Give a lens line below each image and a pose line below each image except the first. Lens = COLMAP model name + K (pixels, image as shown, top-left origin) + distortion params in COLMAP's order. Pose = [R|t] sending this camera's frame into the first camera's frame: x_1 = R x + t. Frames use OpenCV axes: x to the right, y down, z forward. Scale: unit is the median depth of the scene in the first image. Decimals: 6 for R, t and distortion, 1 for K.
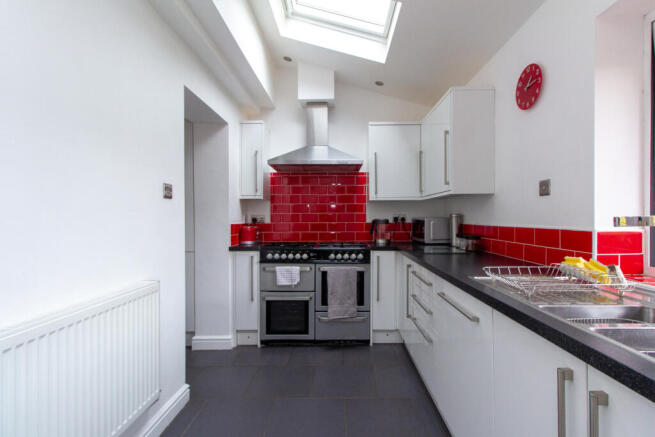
lens RADIAL K [[311.3, 0, 327.0], [0, 311.3, 218.1], [0, 0, 1]] dist [0.007728, 0.000246]
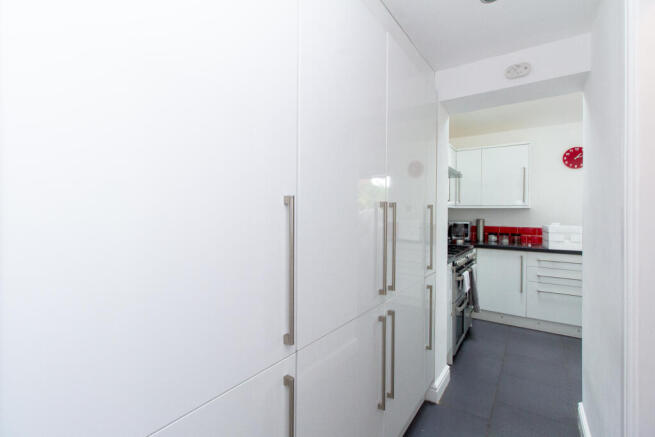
lens RADIAL K [[311.3, 0, 334.2], [0, 311.3, 214.1], [0, 0, 1]] dist [0.007728, 0.000246]
pose [[0.538862, -0.009119, 0.842344, -1.179652], [0.002094, 0.999953, 0.009486, -0.052659], [-0.842391, -0.003347, 0.538856, 0.776733]]
